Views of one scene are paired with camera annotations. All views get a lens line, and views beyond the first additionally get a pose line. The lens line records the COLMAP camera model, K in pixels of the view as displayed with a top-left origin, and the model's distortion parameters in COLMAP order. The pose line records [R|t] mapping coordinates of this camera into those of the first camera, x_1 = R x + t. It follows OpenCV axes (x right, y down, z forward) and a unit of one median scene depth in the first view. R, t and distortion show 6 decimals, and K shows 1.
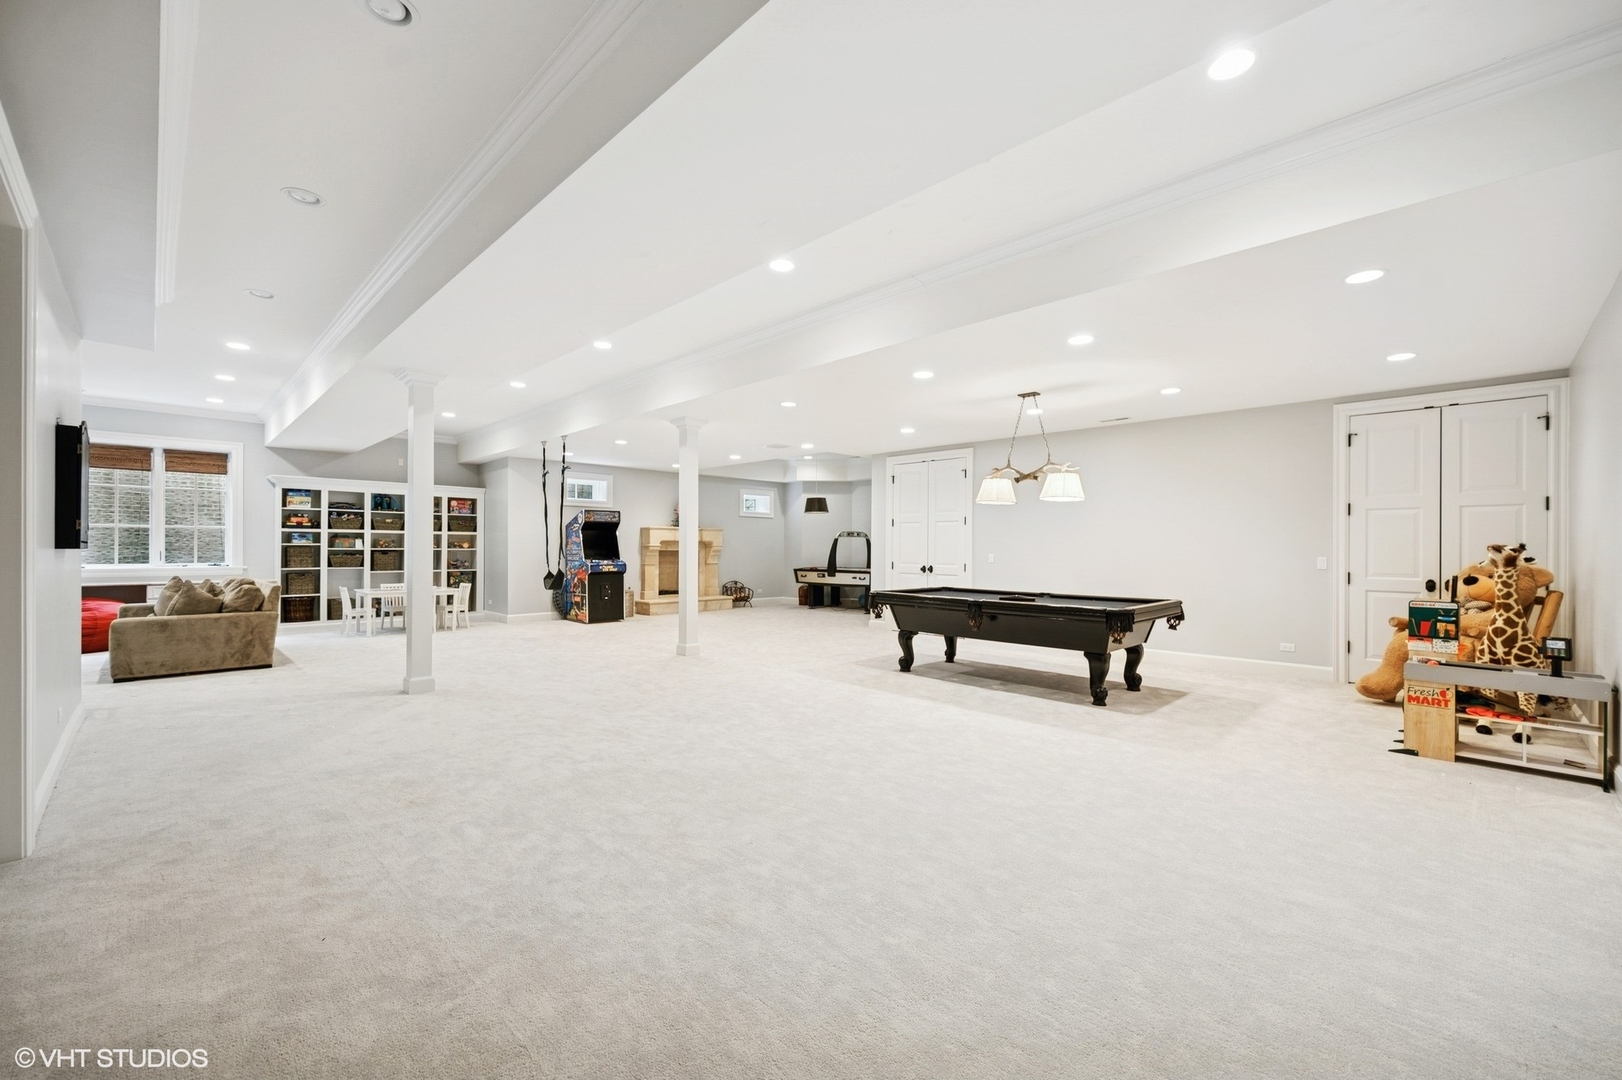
lens RADIAL K [[652.1, 0, 810.8], [0, 652.1, 546.7], [0, 0, 1]] dist [0.000563, 0.000092]
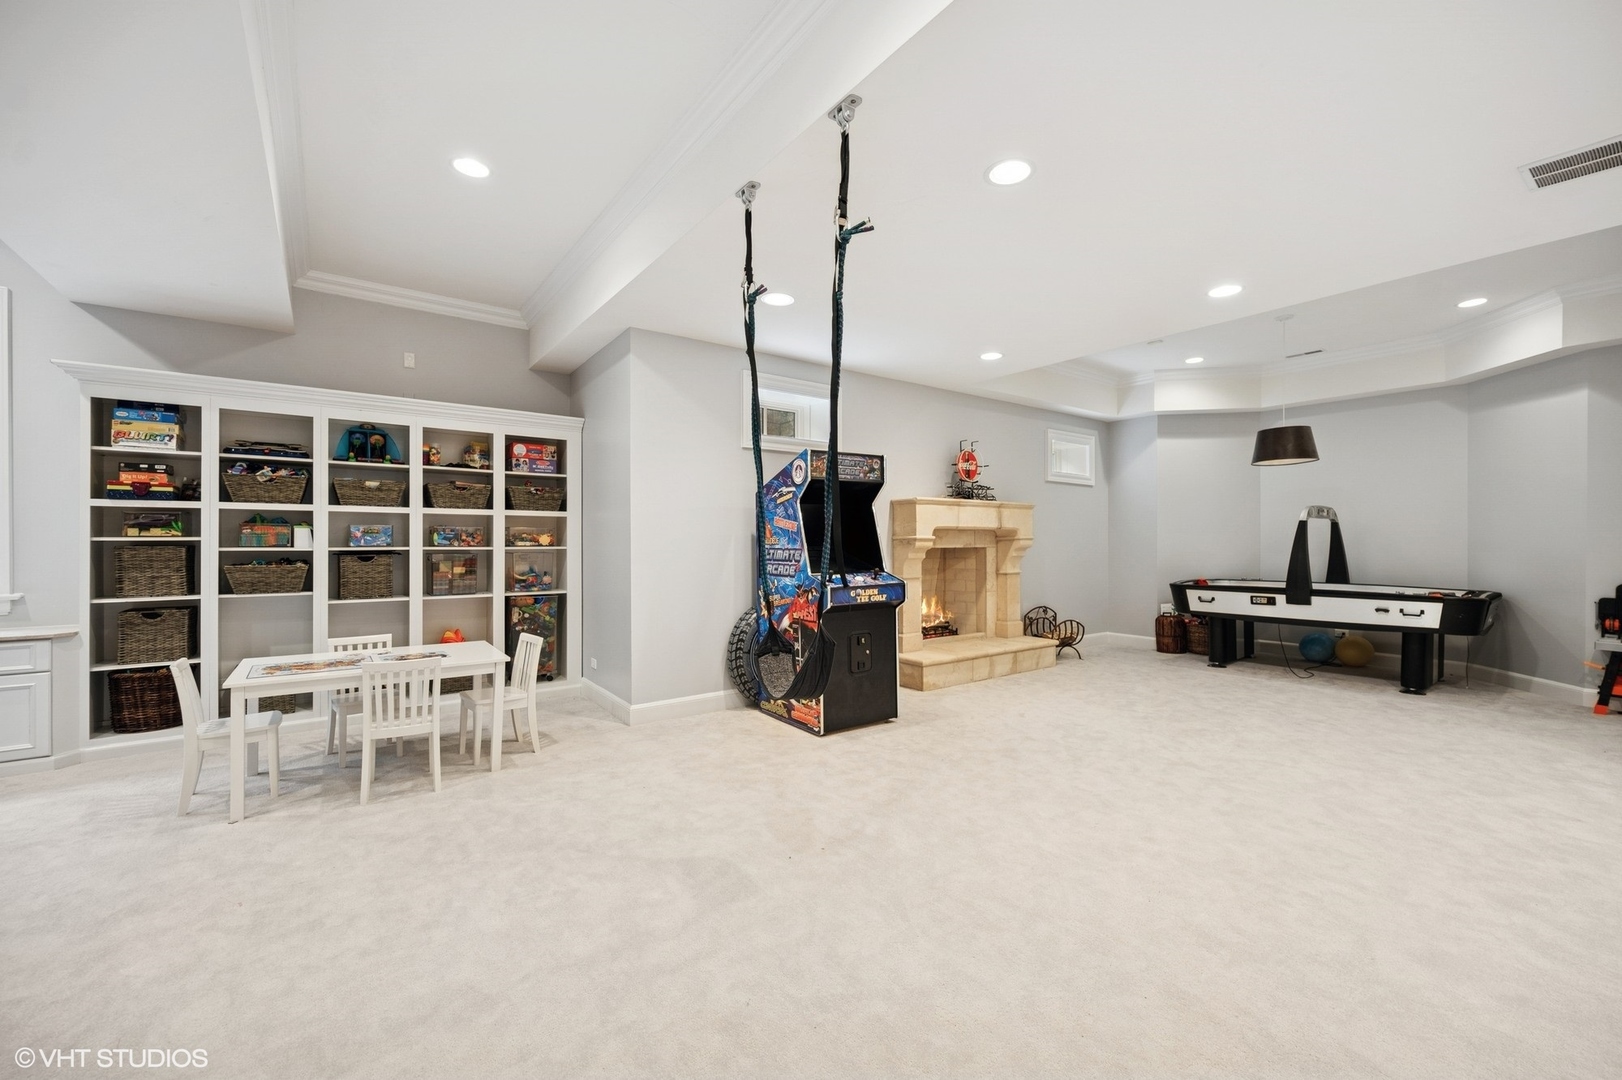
lens RADIAL K [[652.1, 0, 810.8], [0, 652.1, 546.7], [0, 0, 1]] dist [0.000563, 0.000092]
pose [[0.987845, -0.003333, -0.155405, -0.294997], [0.004910, 0.999940, 0.009760, -0.000675], [0.155363, -0.010404, 0.987803, 0.625371]]
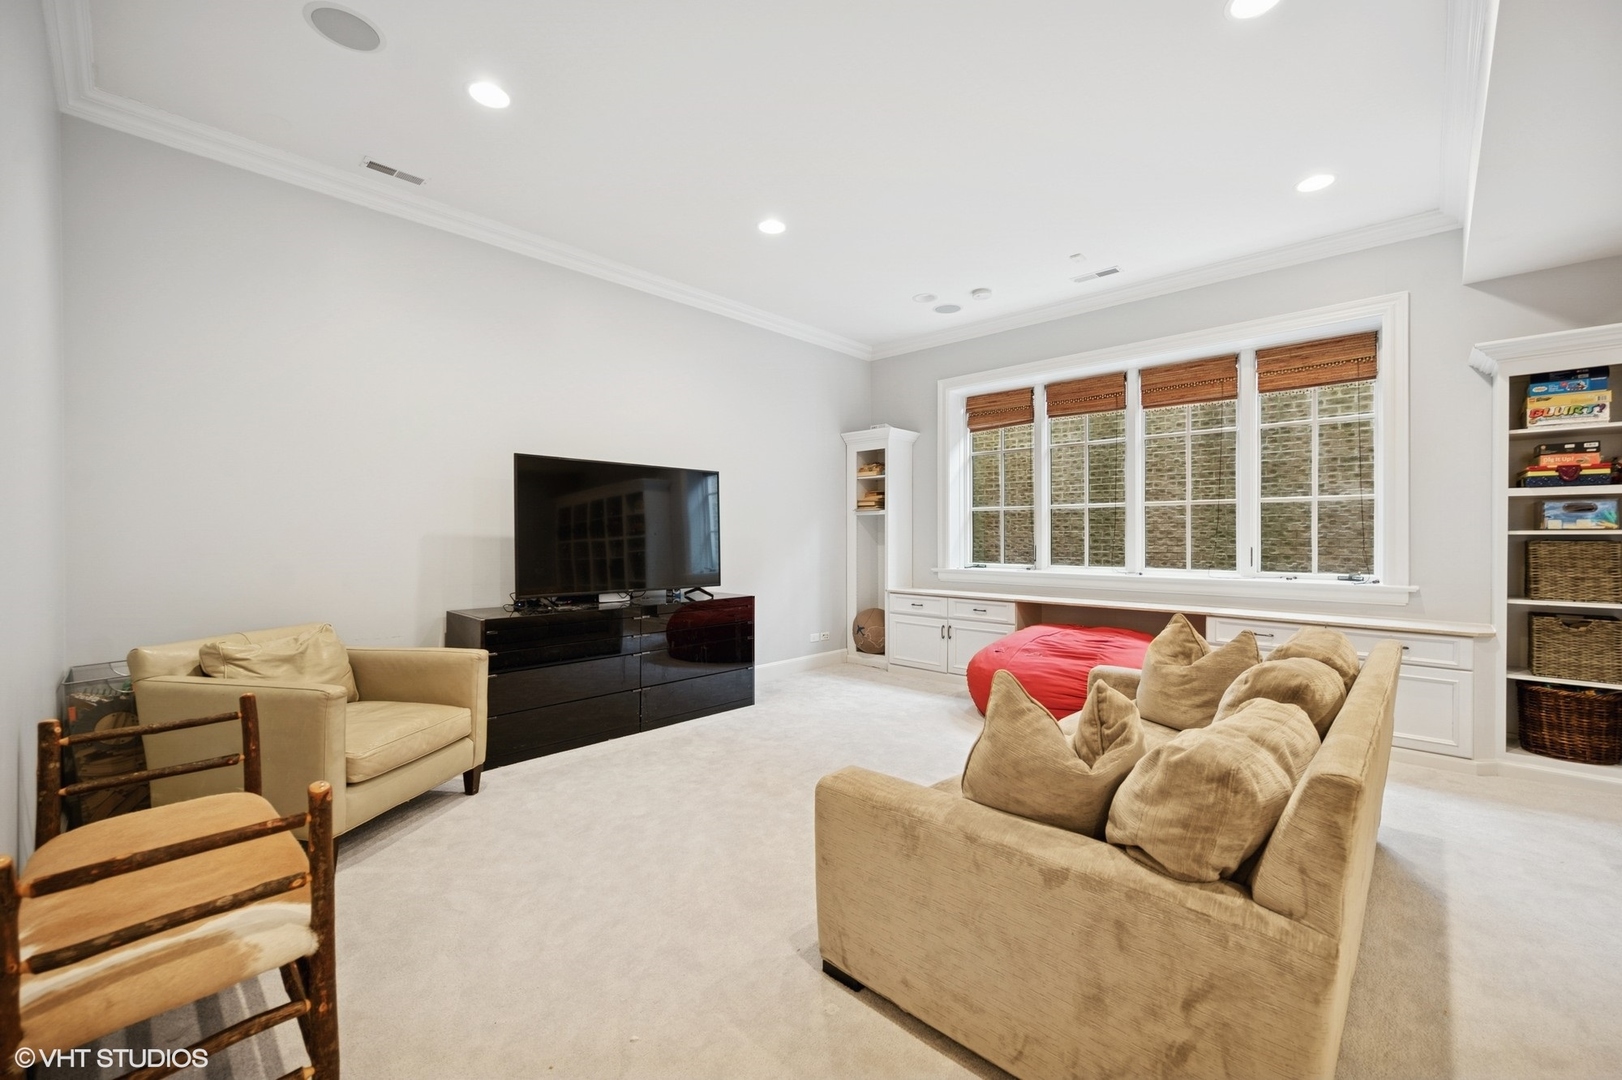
lens RADIAL K [[651.6, 0, 815.1], [0, 651.6, 536.4], [0, 0, 1]] dist [-0.000235, -0.000041]
pose [[0.019244, -0.000571, -0.999815, -0.424753], [0.006087, 0.999981, -0.000454, -0.003544], [0.999796, -0.006077, 0.019247, 0.563959]]
